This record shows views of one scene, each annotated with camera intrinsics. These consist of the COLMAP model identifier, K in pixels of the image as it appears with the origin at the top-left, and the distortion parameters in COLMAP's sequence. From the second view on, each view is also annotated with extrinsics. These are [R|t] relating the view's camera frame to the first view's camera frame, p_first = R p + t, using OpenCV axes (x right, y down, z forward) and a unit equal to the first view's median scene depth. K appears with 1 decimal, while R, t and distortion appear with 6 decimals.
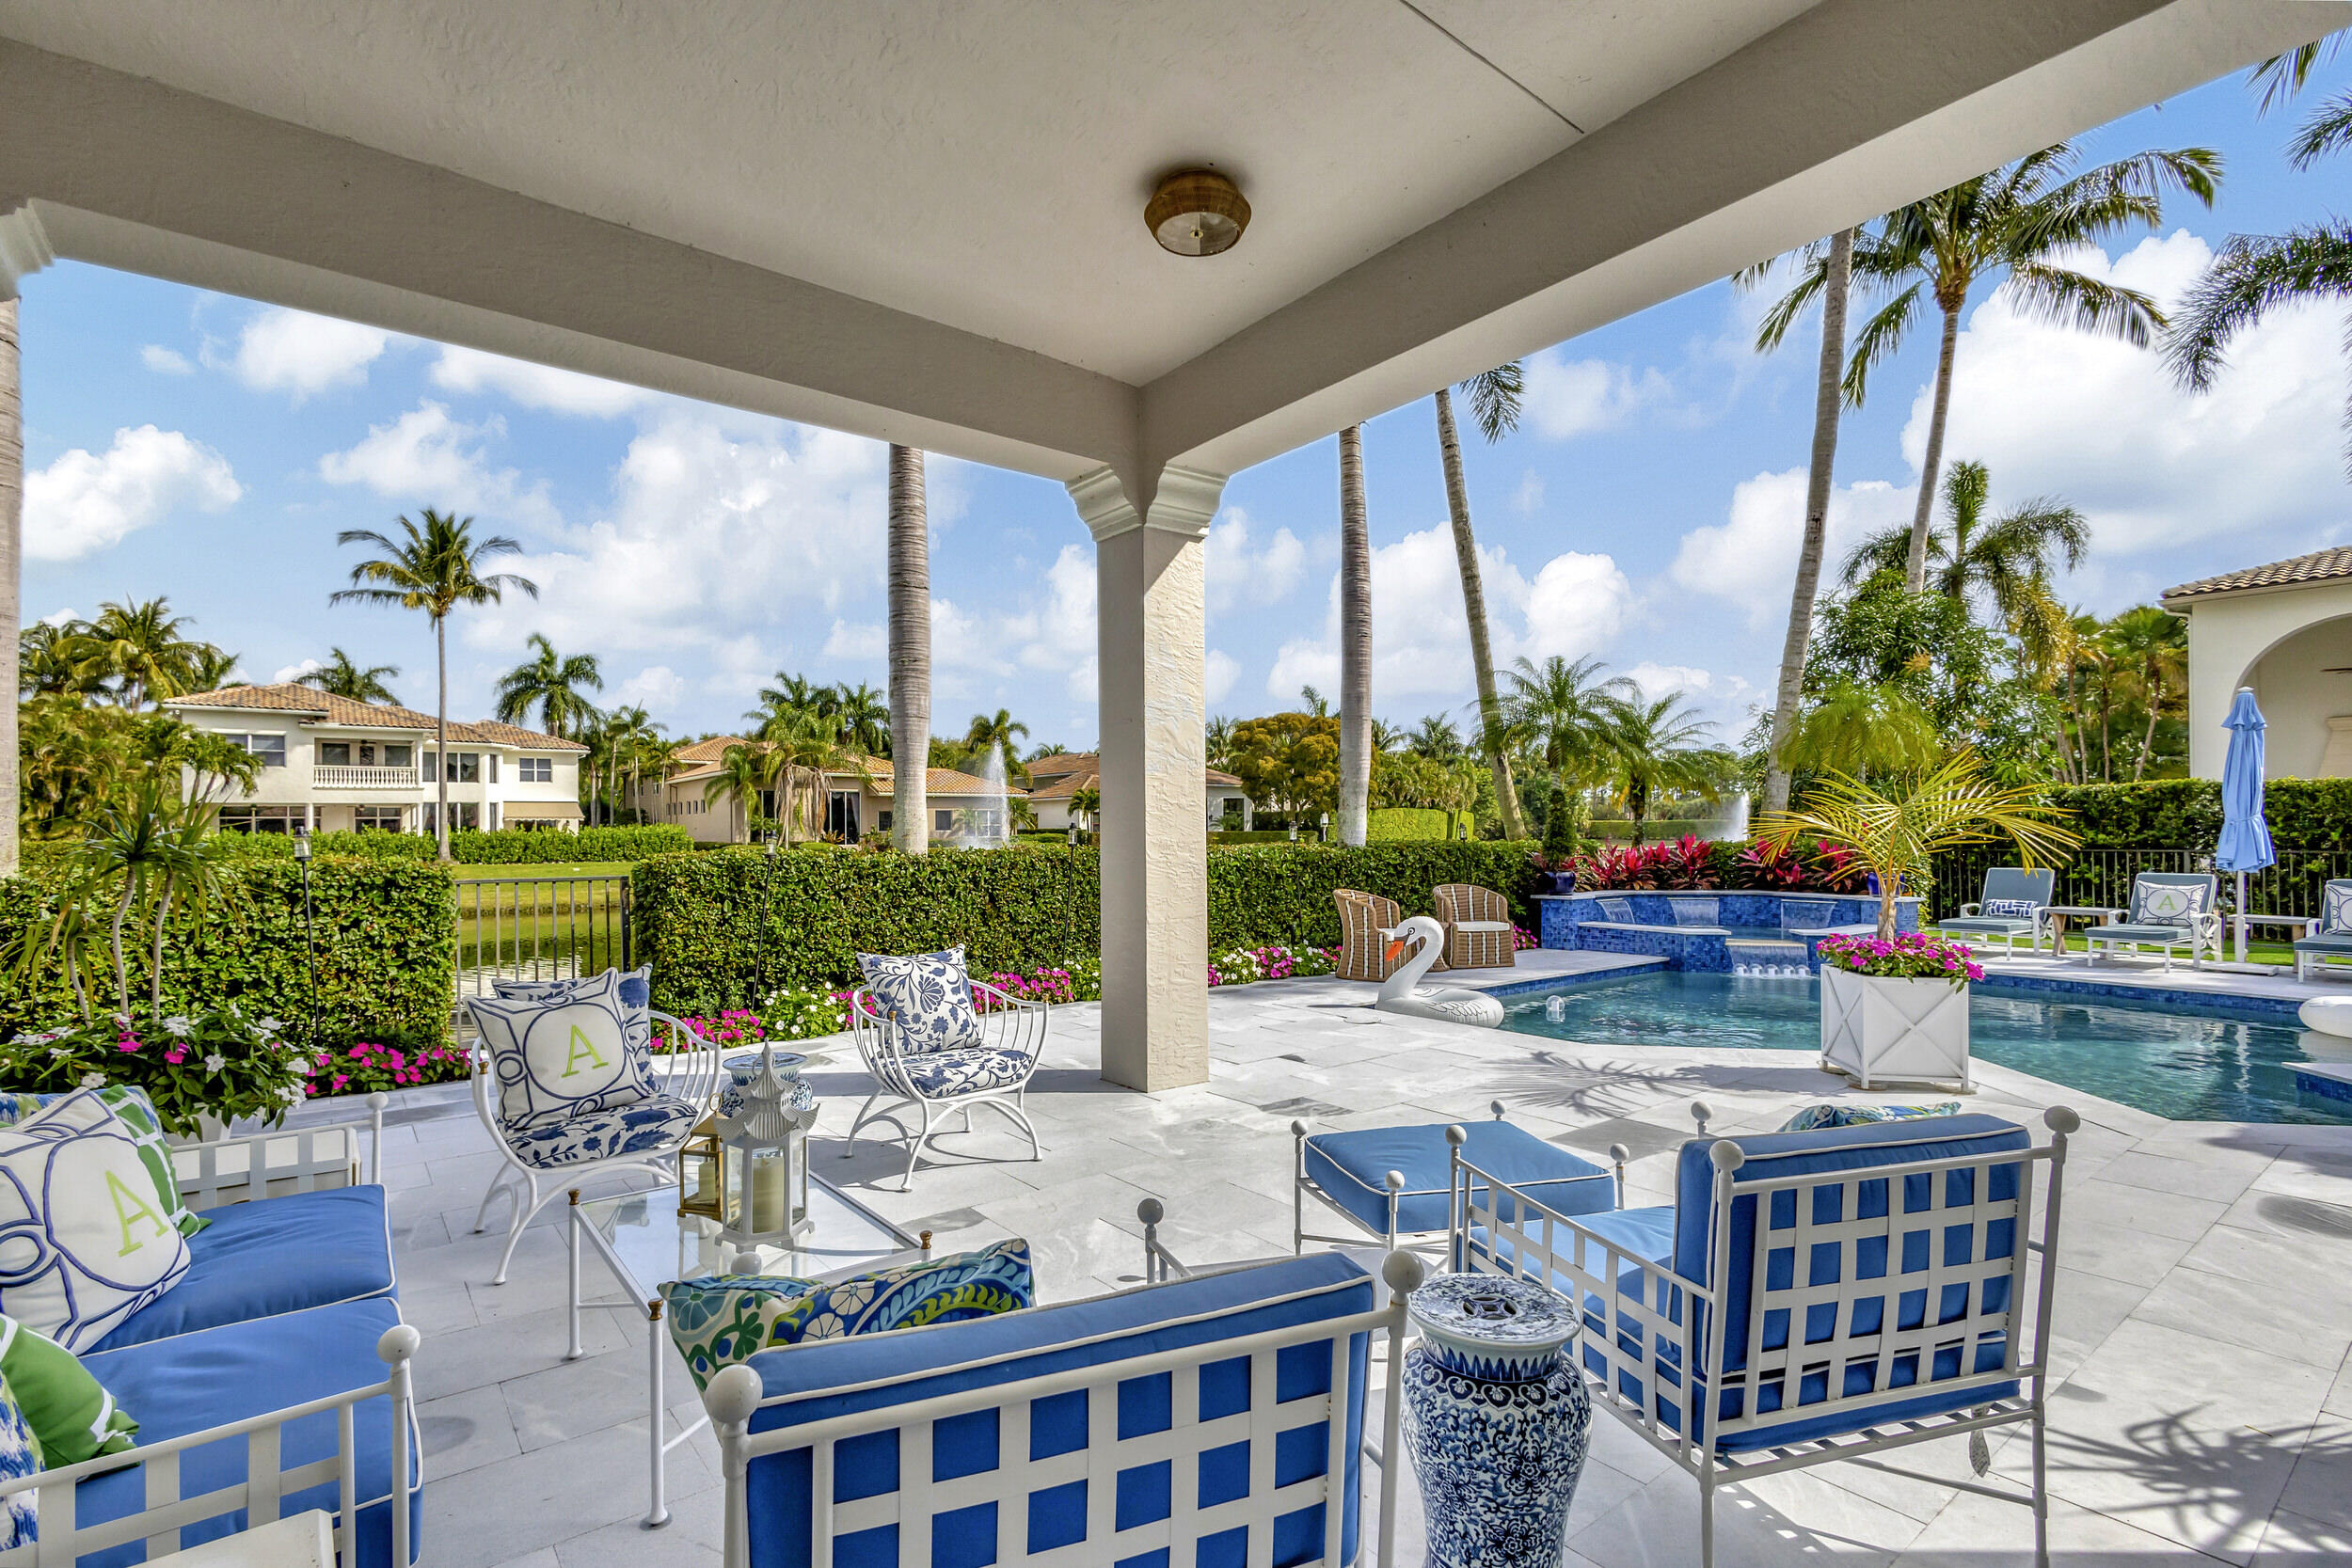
lens RADIAL K [[1091.8, 0, 1158.6], [0, 1091.8, 800.6], [0, 0, 1]] dist [0.012150, -0.000953]
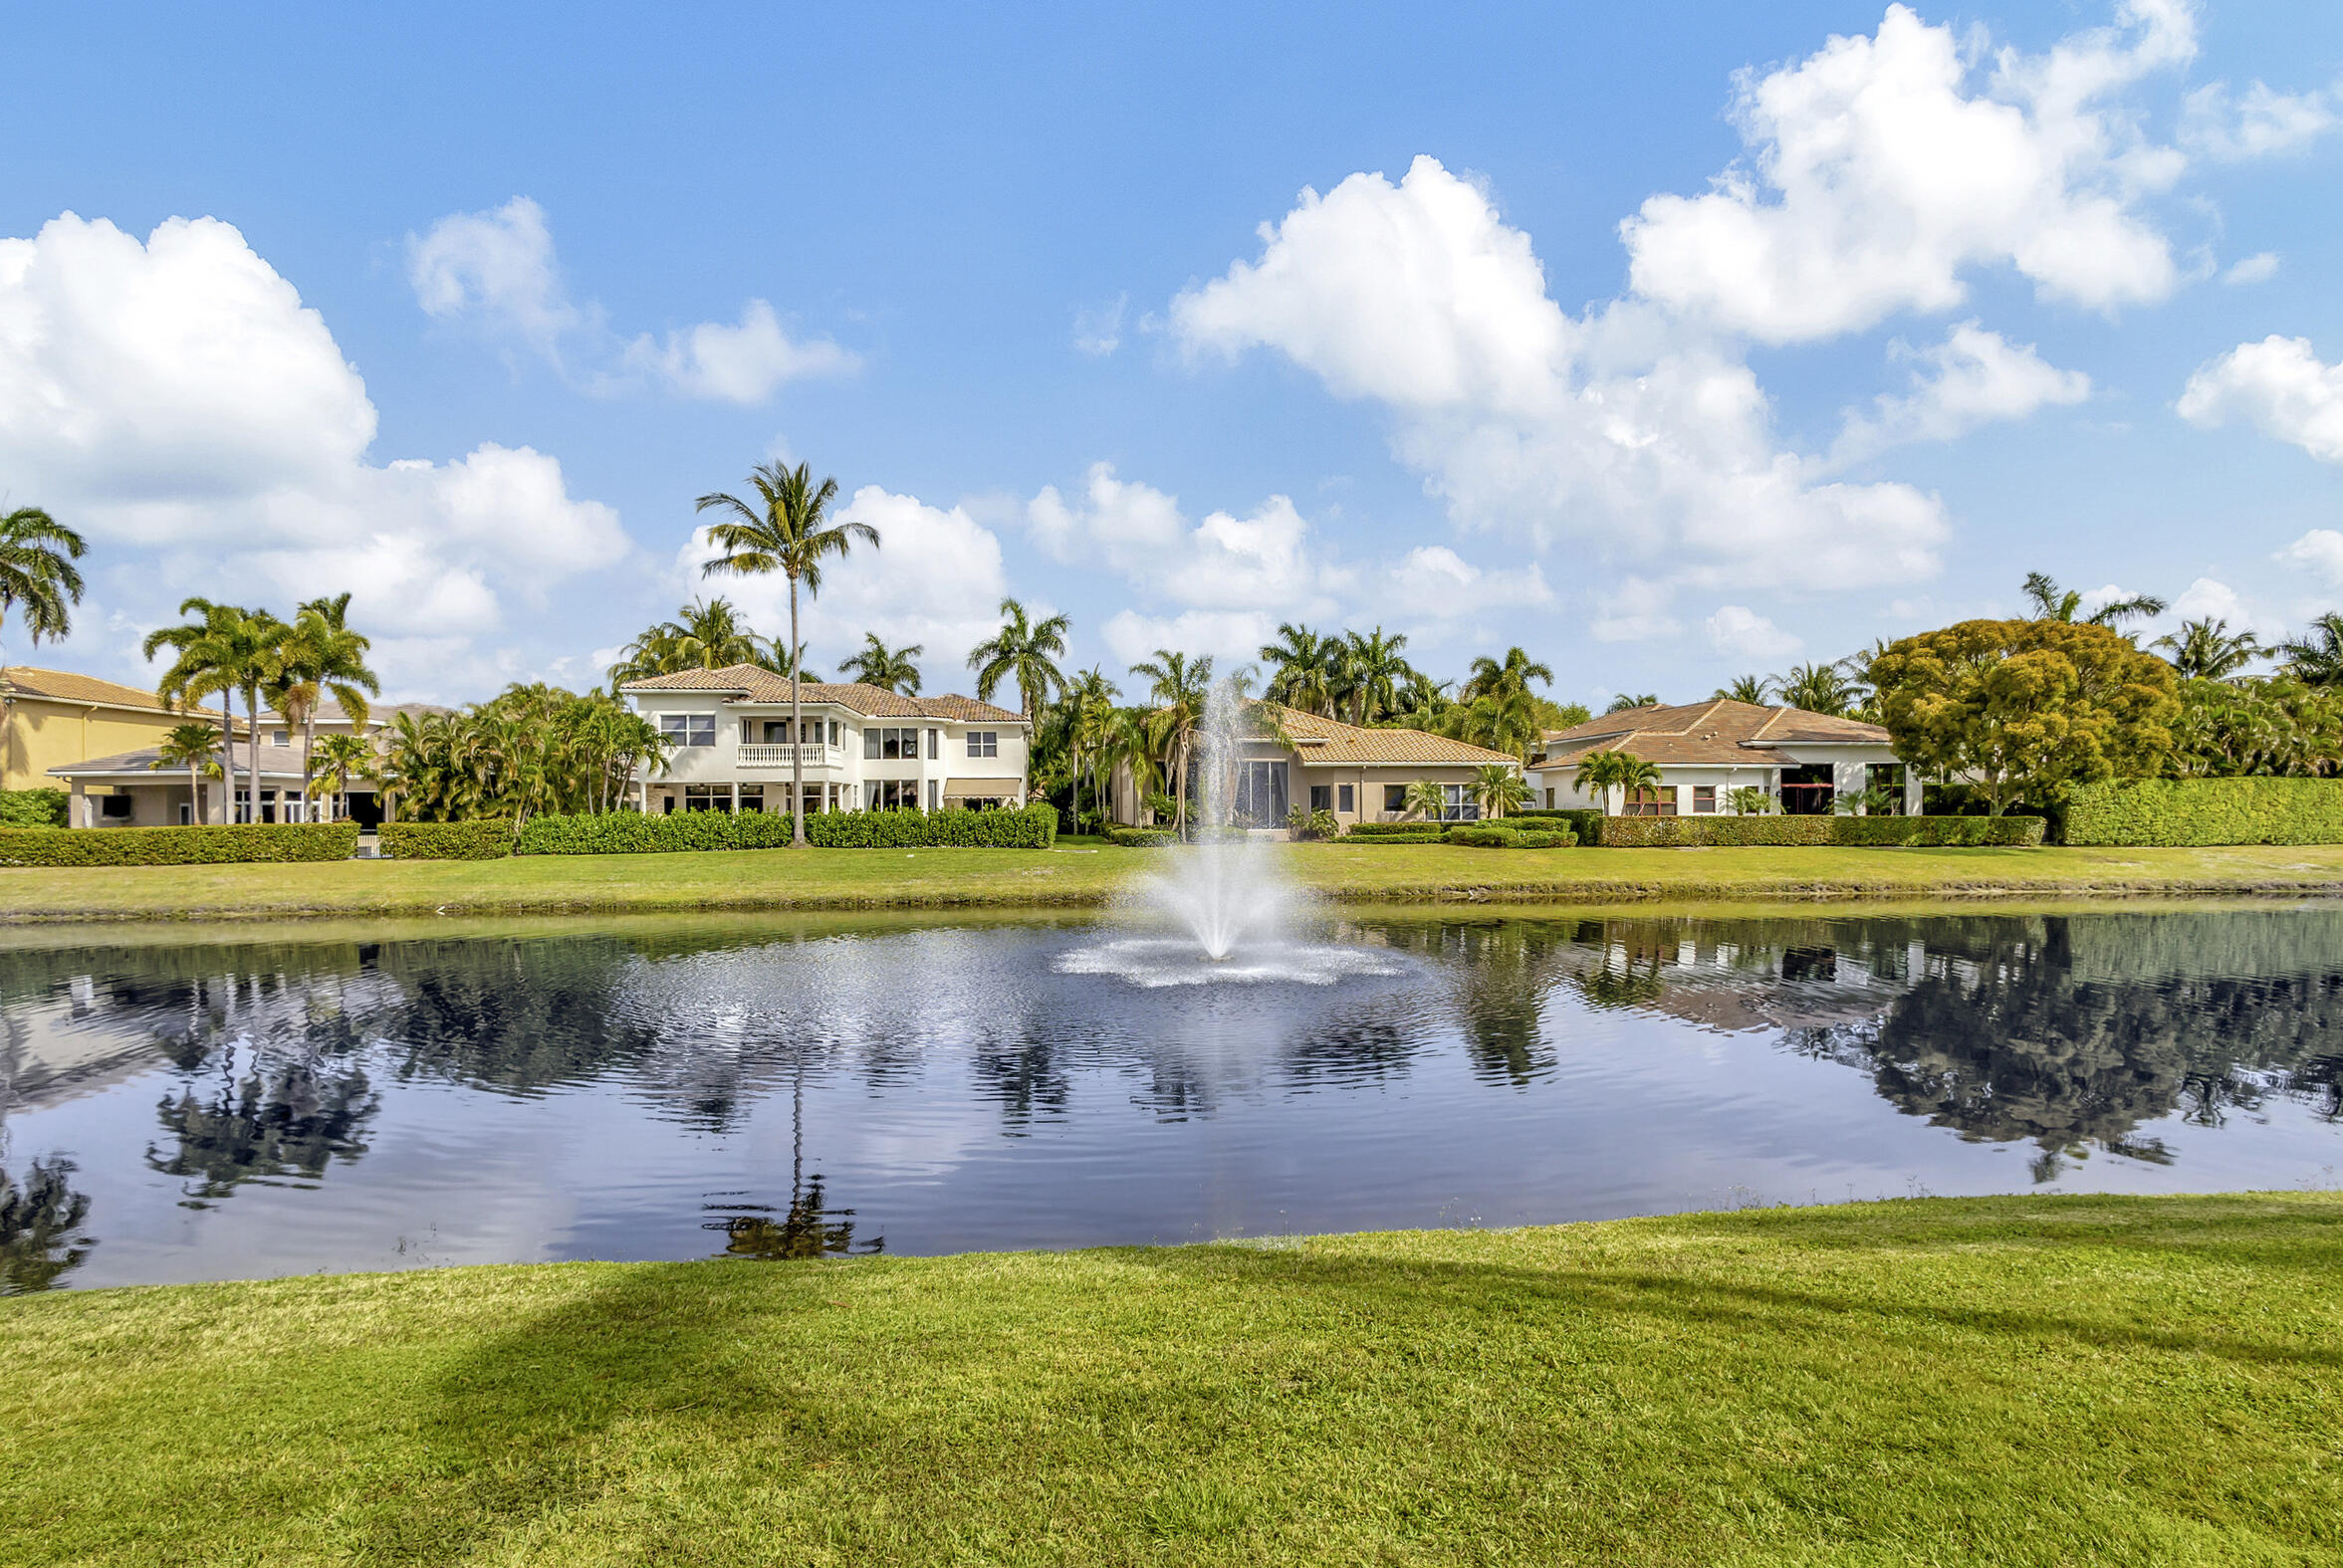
lens RADIAL K [[1174.1, 0, 1183.3], [0, 1174.1, 779.1], [0, 0, 1]] dist [0.013841, -0.000146]
pose [[0.846536, -0.008595, -0.532261, 0.107775], [0.010926, 0.999940, 0.001231, 0.002144], [0.532219, -0.006857, 0.846579, 0.250810]]
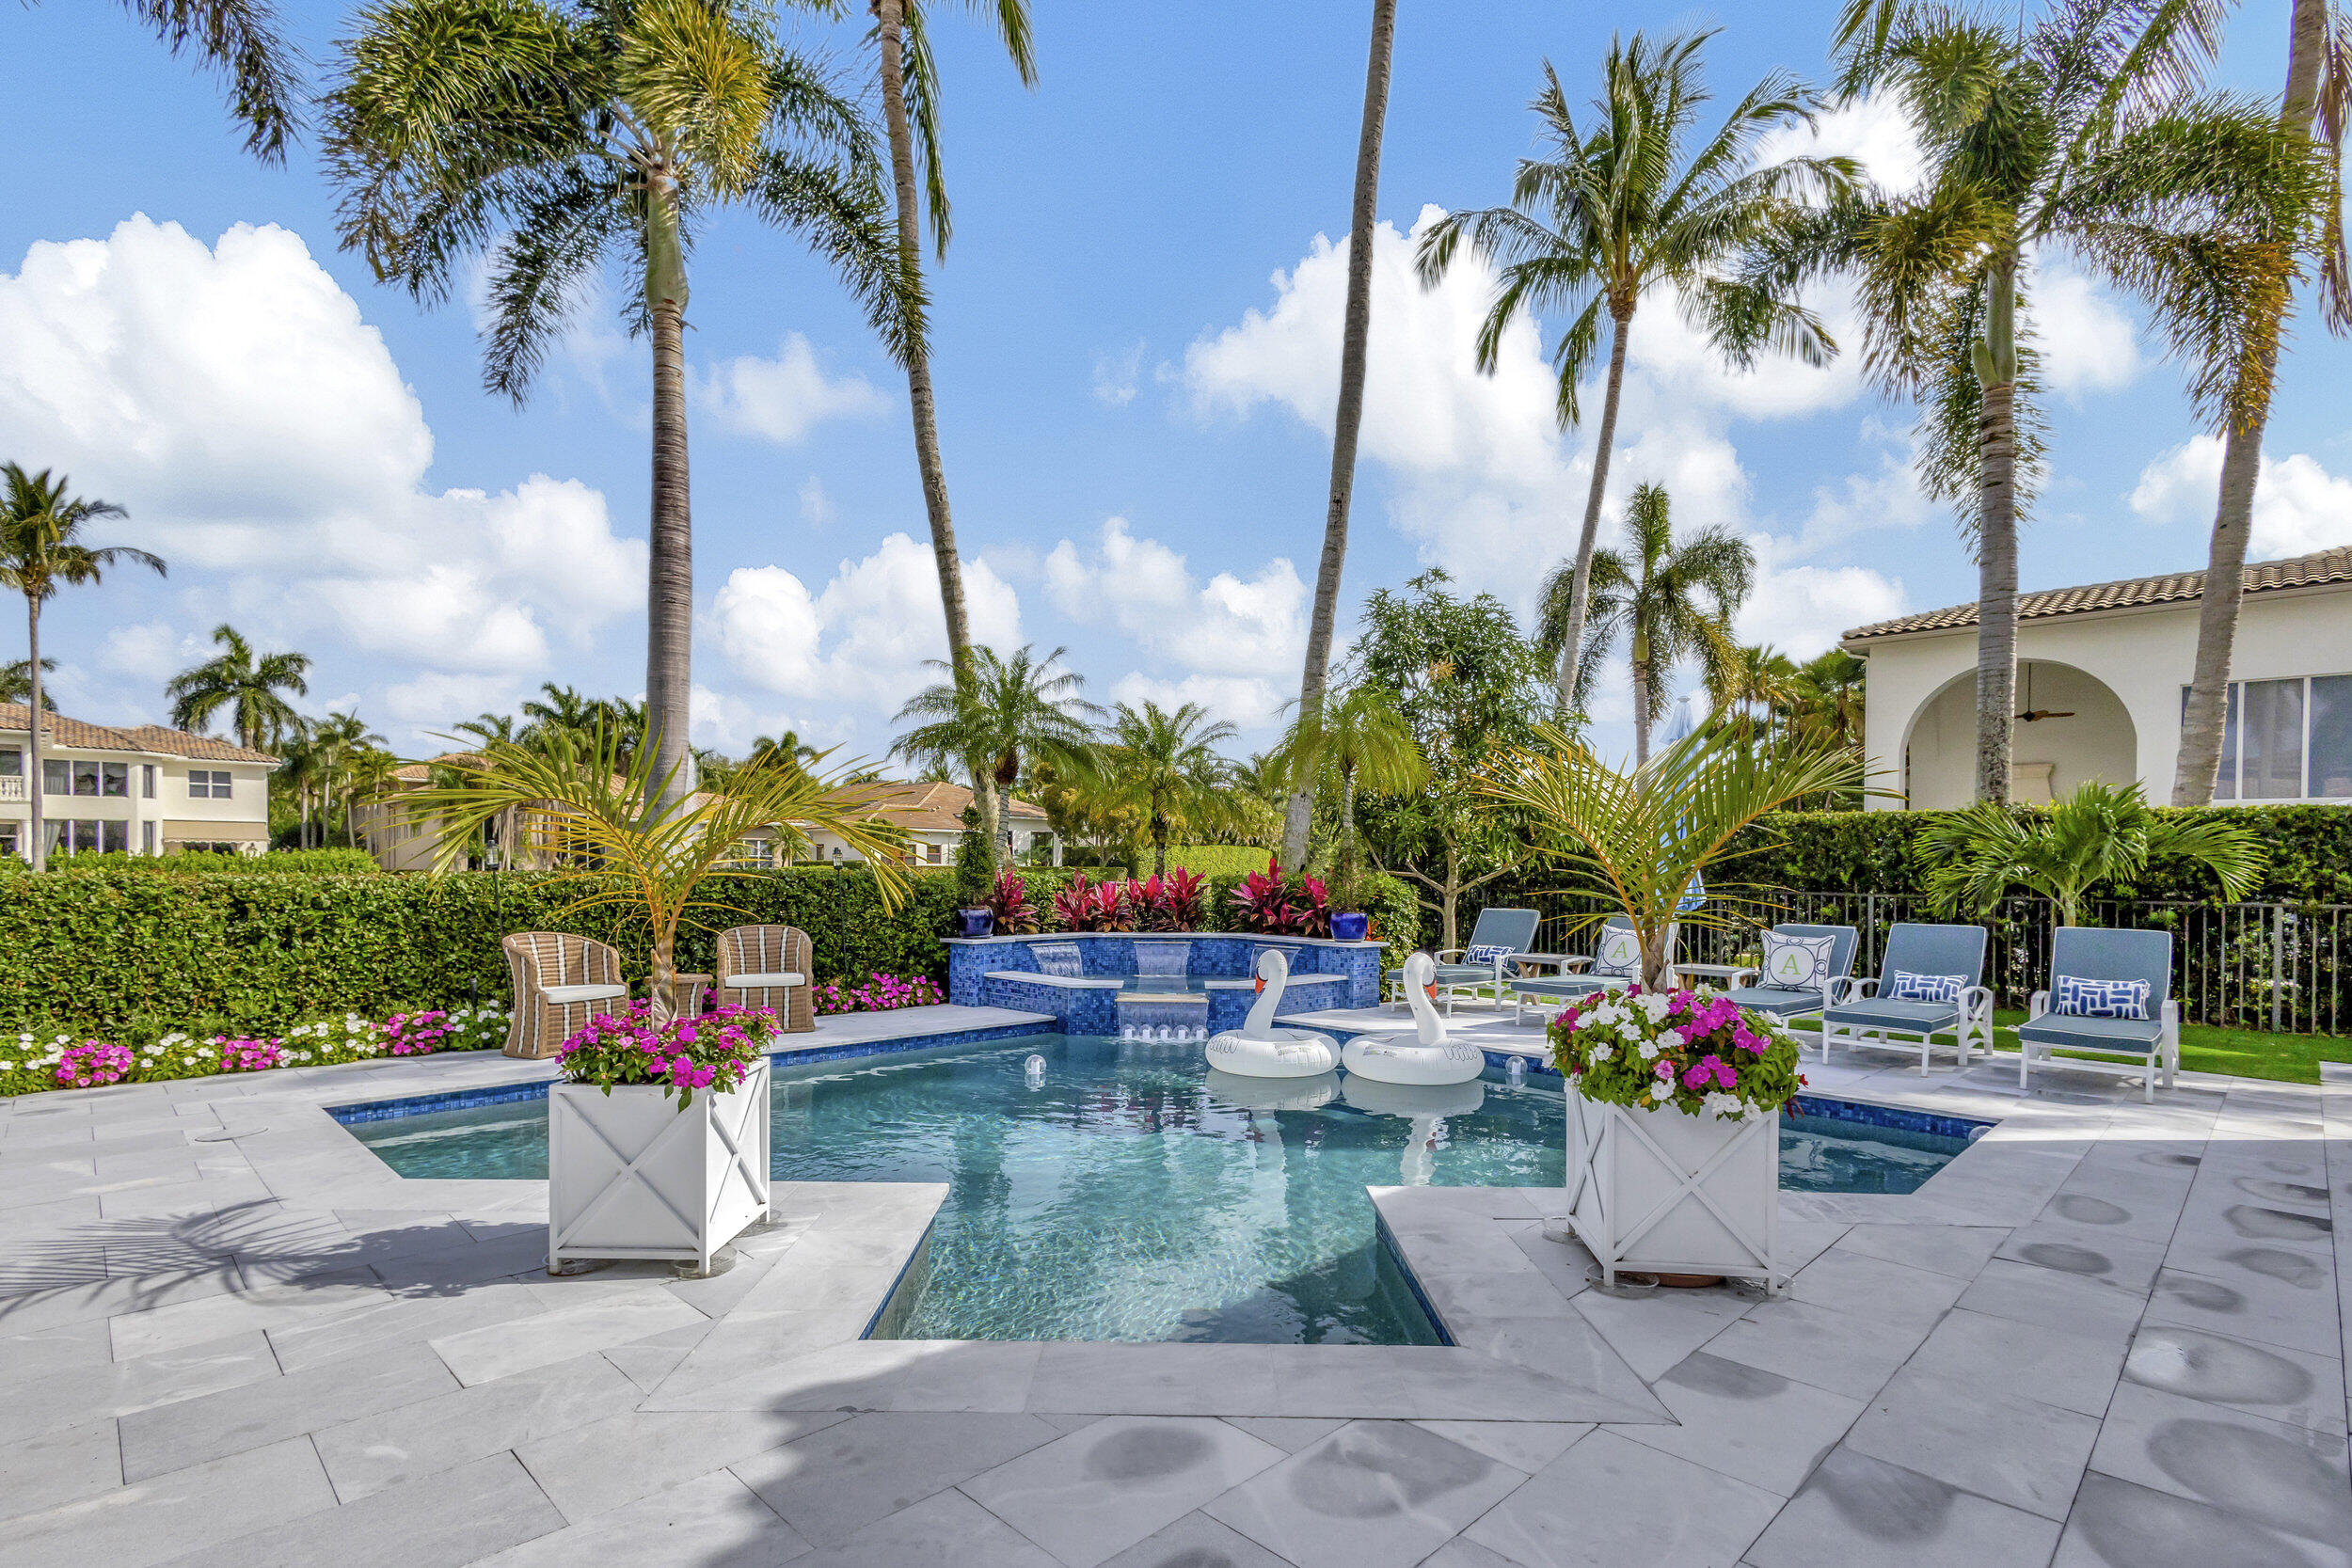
lens RADIAL K [[1109.8, 0, 1179.4], [0, 1109.8, 860.7], [0, 0, 1]] dist [0.005742, -0.000893]
pose [[0.991931, 0.013903, 0.126011, 0.080257], [-0.016565, 0.999661, 0.020101, 0.001995], [-0.125689, -0.022027, 0.991825, 0.032762]]
